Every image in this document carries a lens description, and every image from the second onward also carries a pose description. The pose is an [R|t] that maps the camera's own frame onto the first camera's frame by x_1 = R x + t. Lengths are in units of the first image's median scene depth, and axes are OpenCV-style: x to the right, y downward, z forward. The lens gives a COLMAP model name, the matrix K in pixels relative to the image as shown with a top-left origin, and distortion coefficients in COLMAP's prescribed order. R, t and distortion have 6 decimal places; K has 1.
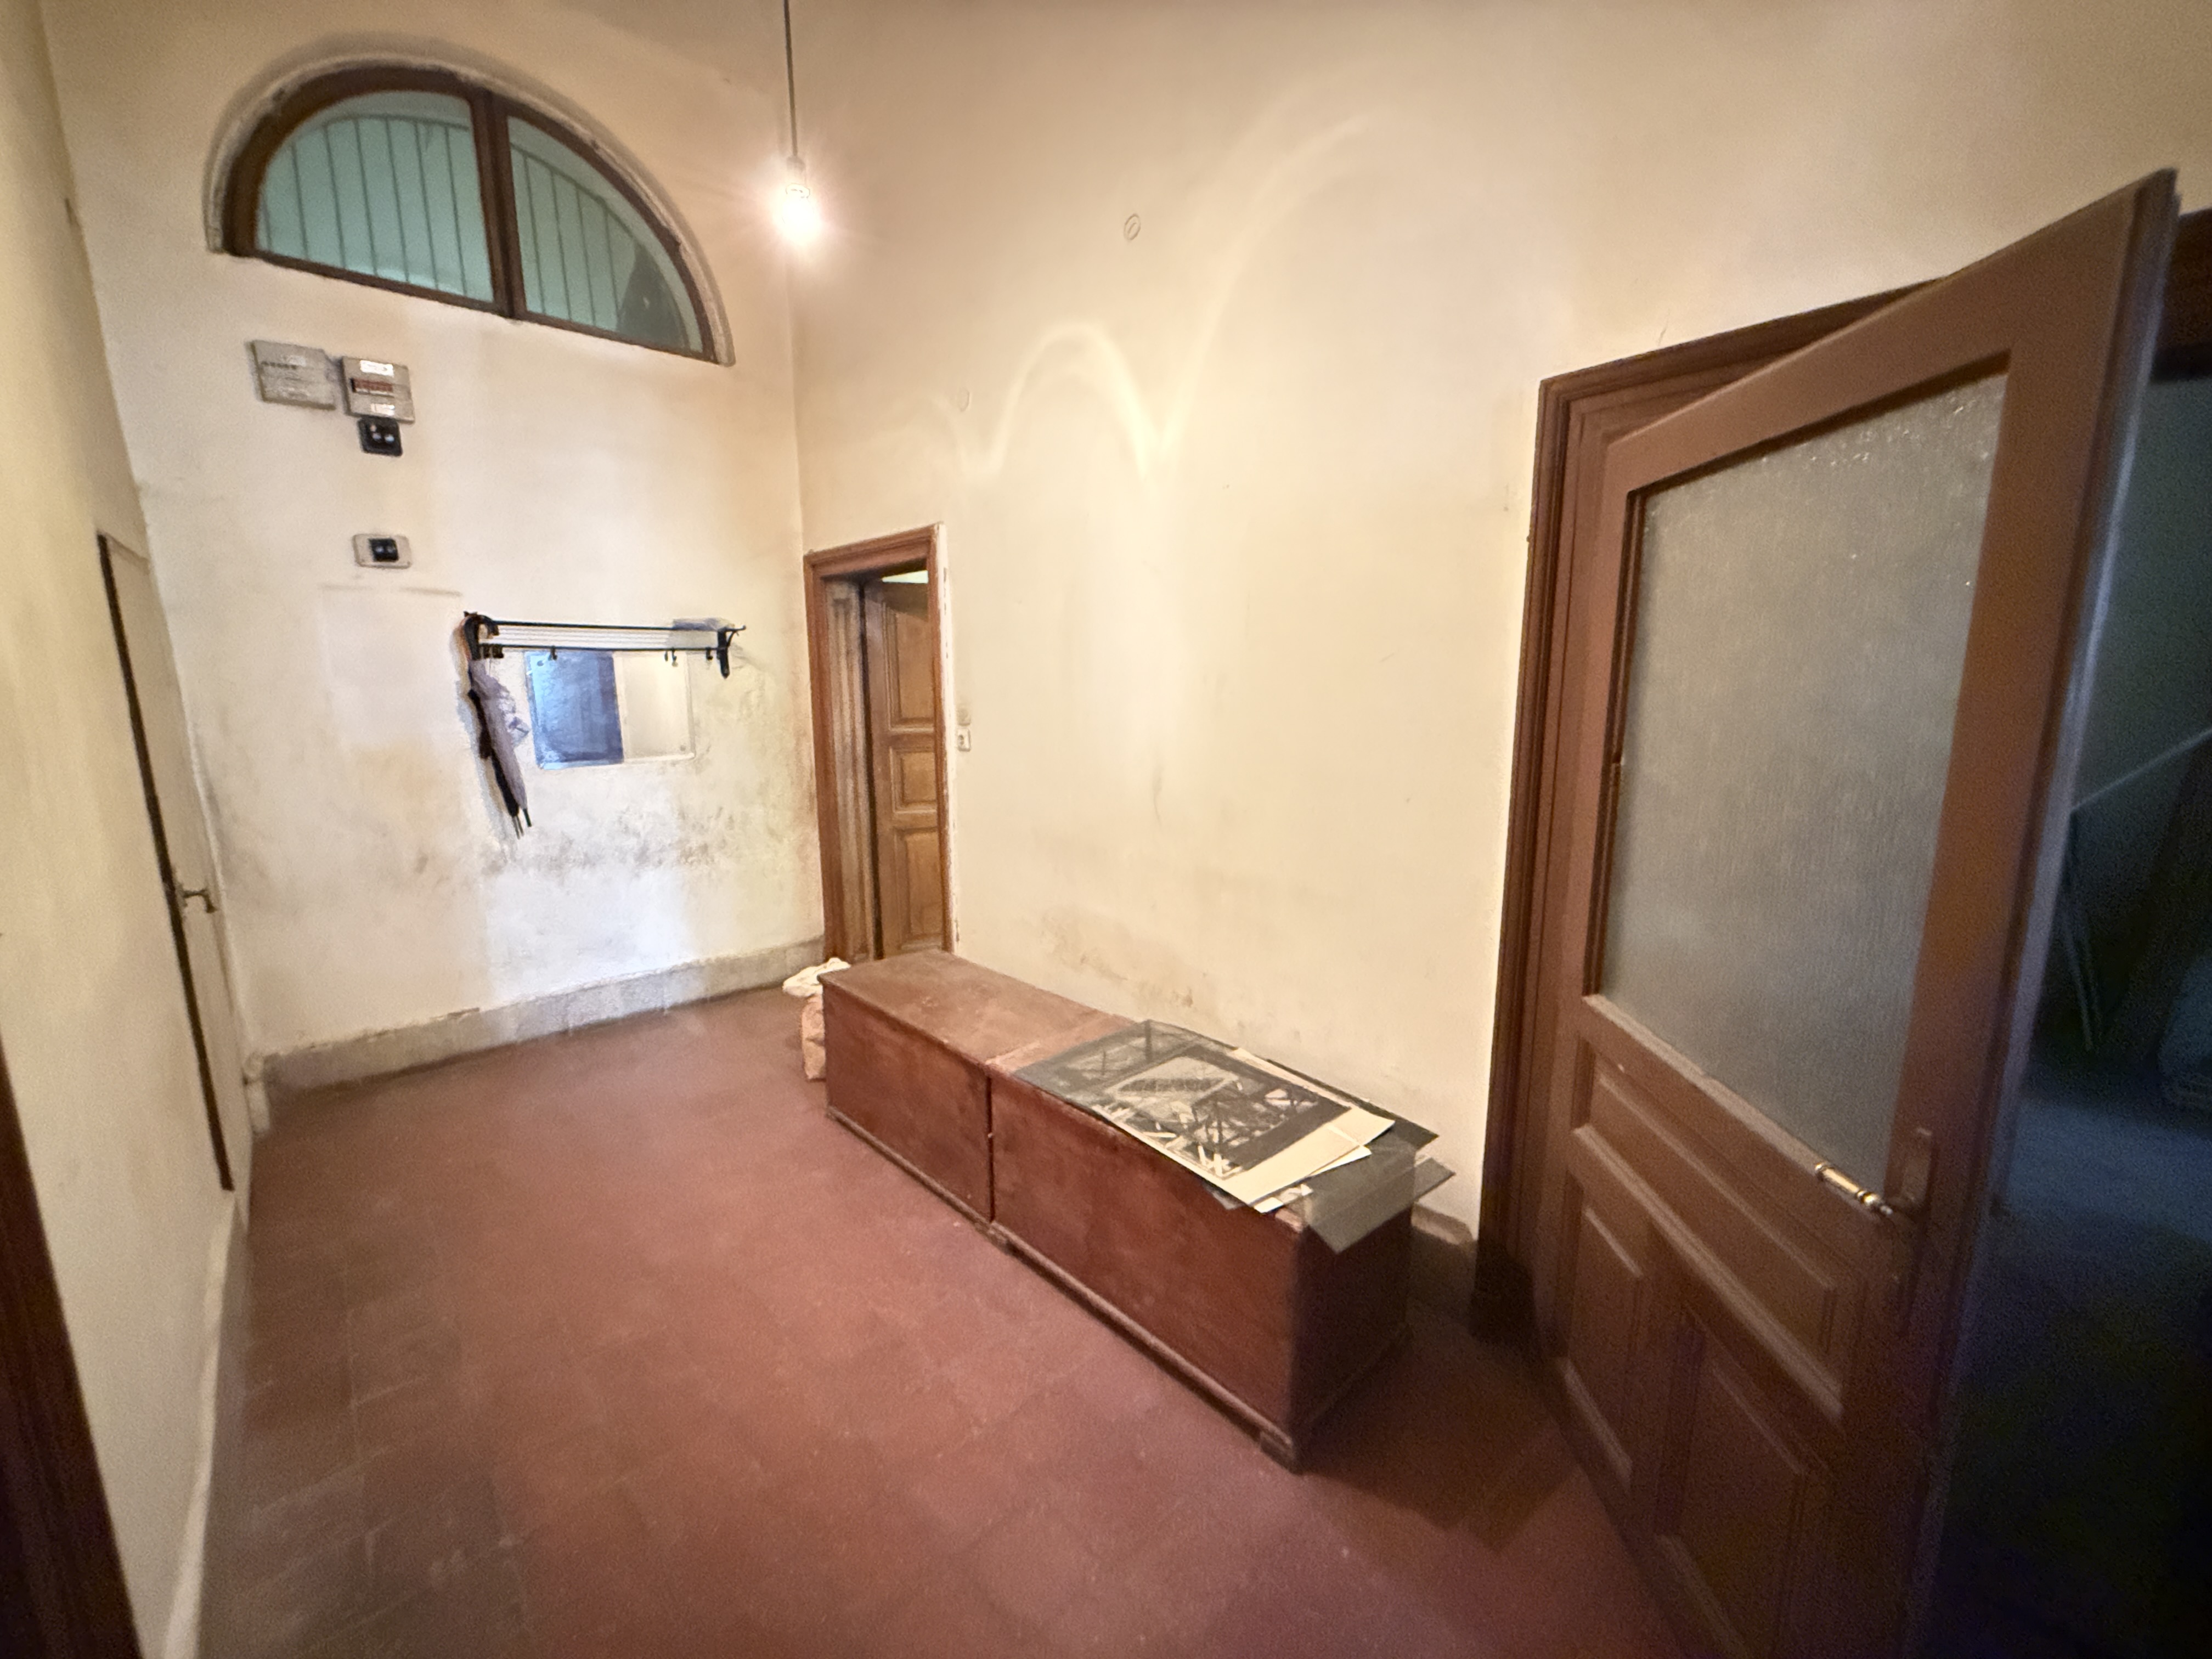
lens RADIAL K [[876.1, 0, 1103.2], [0, 876.1, 827.9], [0, 0, 1]] dist [-0.001155, -0.000237]
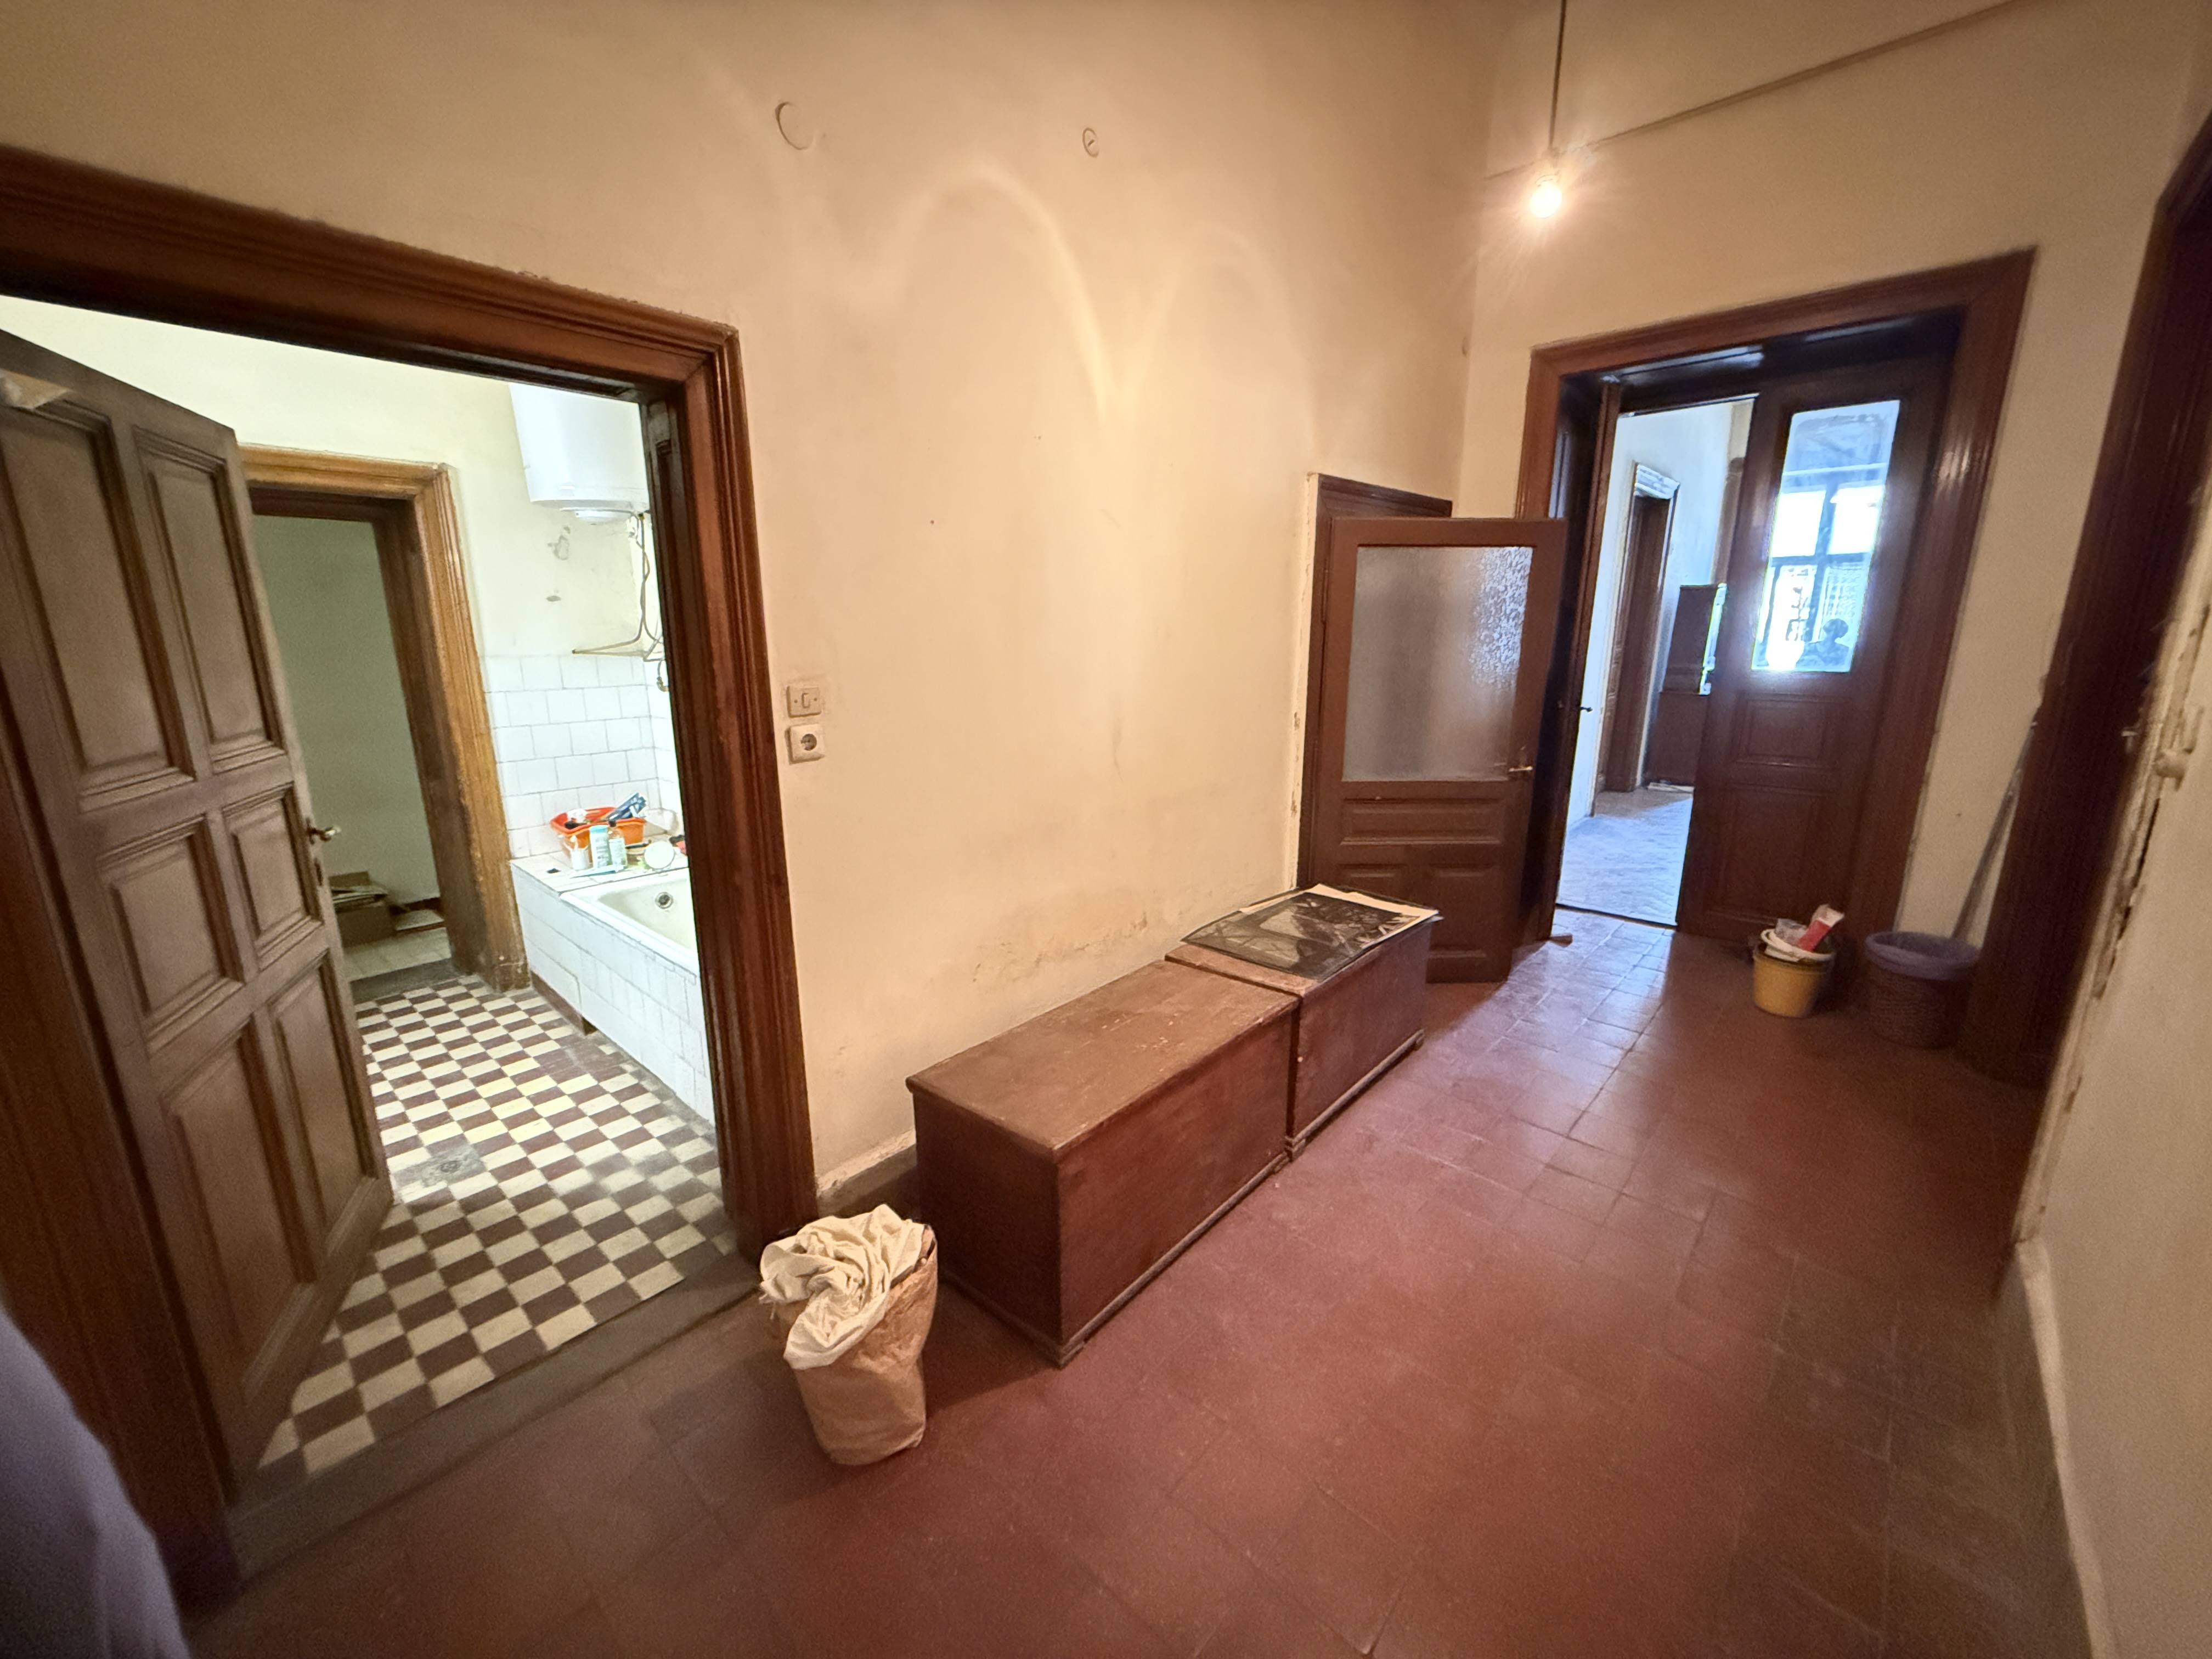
lens RADIAL K [[876.1, 0, 1103.2], [0, 876.1, 827.9], [0, 0, 1]] dist [-0.001155, -0.000237]
pose [[-0.076816, -0.219541, 0.972574, -1.197793], [0.178729, 0.956624, 0.230057, -0.230219], [-0.980895, 0.191499, -0.034246, 1.339431]]
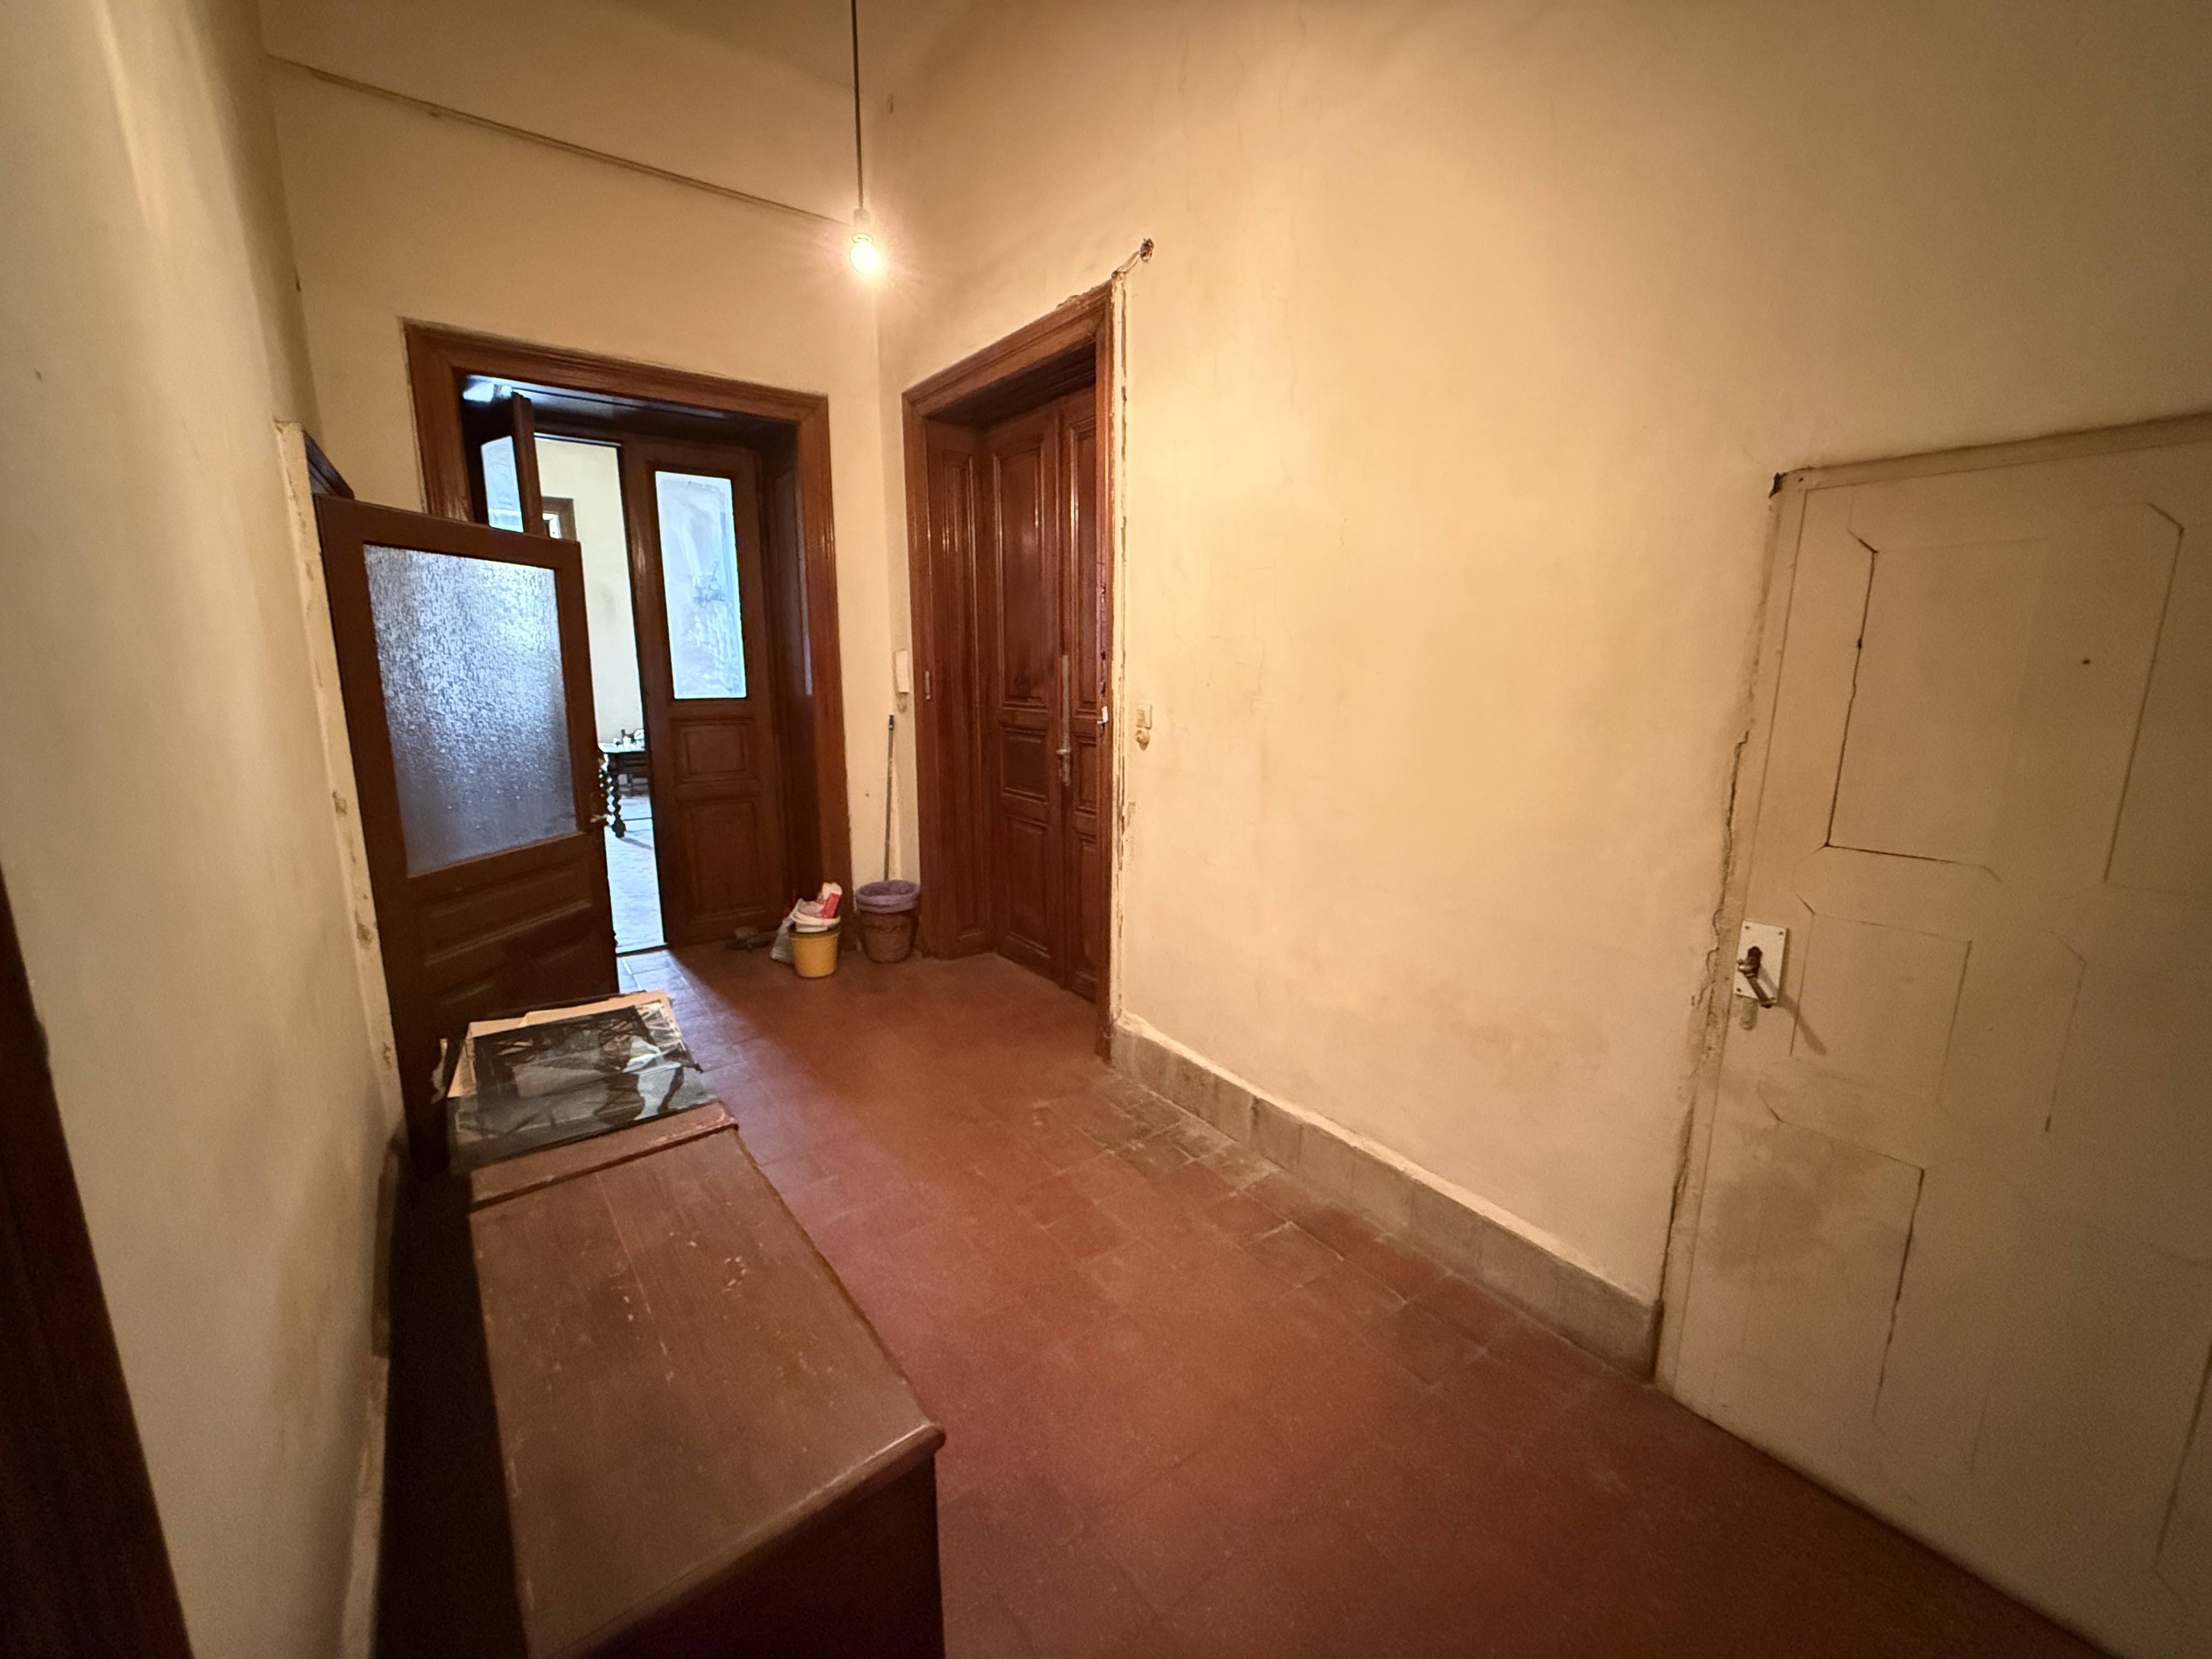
lens RADIAL K [[876.1, 0, 1103.2], [0, 876.1, 827.9], [0, 0, 1]] dist [-0.001155, -0.000237]
pose [[-0.993233, -0.022660, 0.113907, -0.622845], [0.019721, 0.933629, 0.357697, -0.312990], [-0.114453, 0.357523, -0.926865, 1.776146]]
